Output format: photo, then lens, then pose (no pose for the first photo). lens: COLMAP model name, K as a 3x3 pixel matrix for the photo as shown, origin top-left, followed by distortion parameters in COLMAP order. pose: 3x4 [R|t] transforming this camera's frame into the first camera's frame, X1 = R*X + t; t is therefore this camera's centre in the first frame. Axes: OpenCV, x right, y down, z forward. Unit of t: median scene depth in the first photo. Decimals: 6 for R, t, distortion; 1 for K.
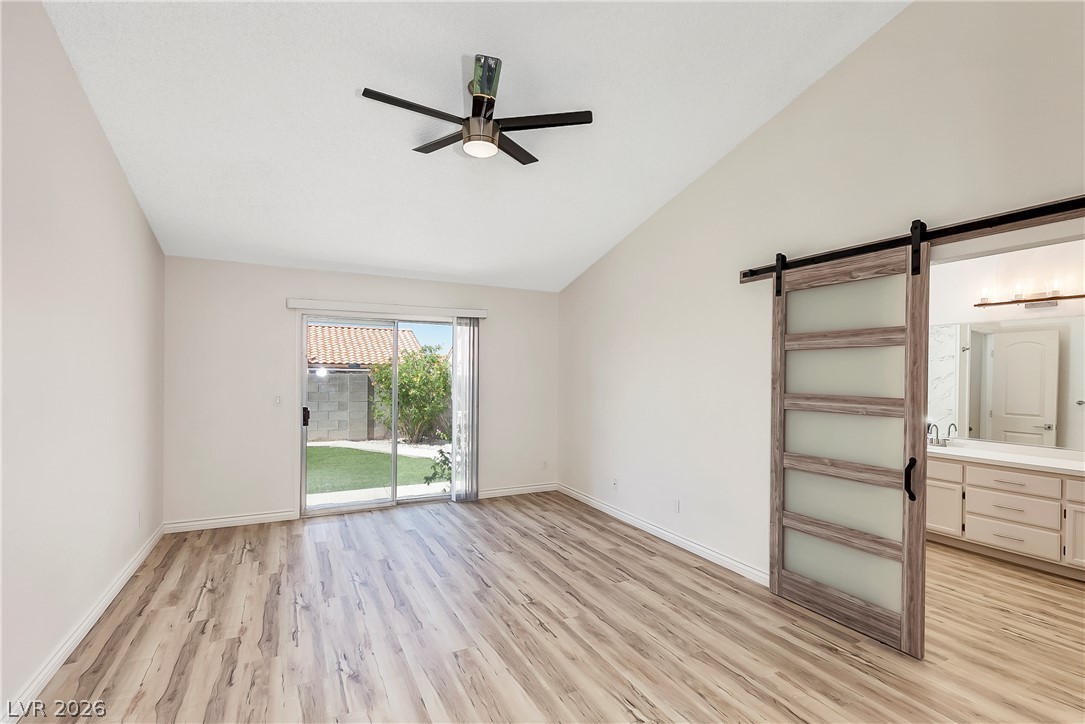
lens RADIAL K [[501.0, 0, 542.5], [0, 501.0, 362.0], [0, 0, 1]] dist [0.003374, 0.000308]
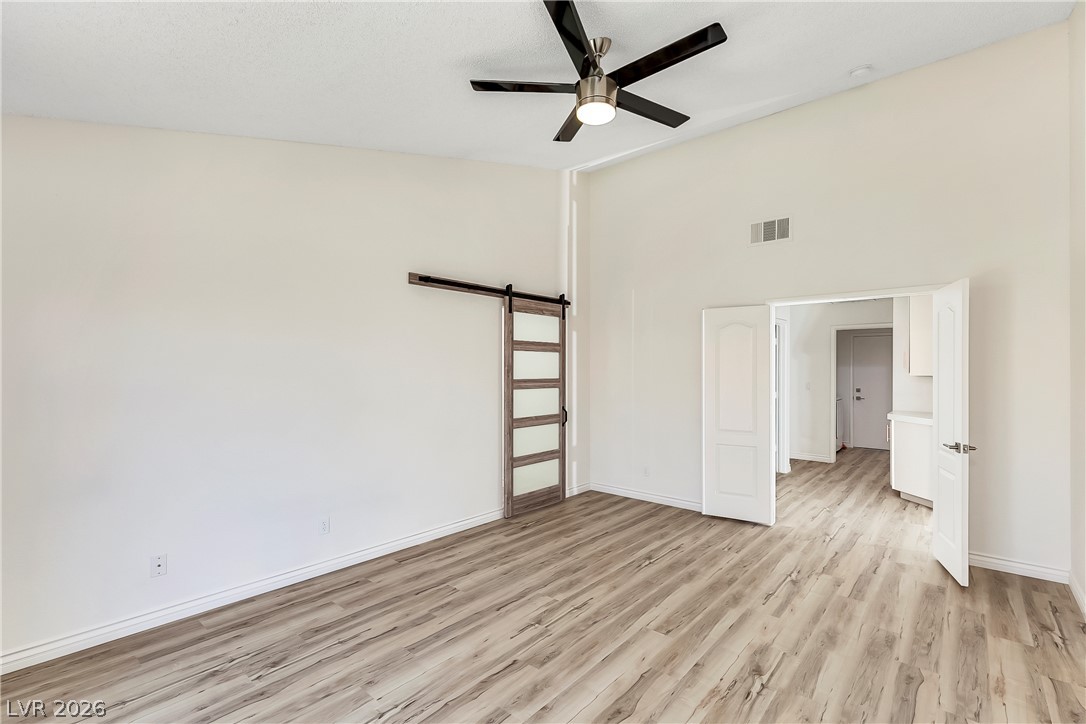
lens RADIAL K [[496.1, 0, 550.0], [0, 496.1, 362.8], [0, 0, 1]] dist [0.009639, -0.000347]
pose [[-0.387489, -0.002073, 0.921872, -0.910788], [-0.029619, 0.999509, -0.010202, 0.026337], [-0.921399, -0.031258, -0.387360, 1.438807]]
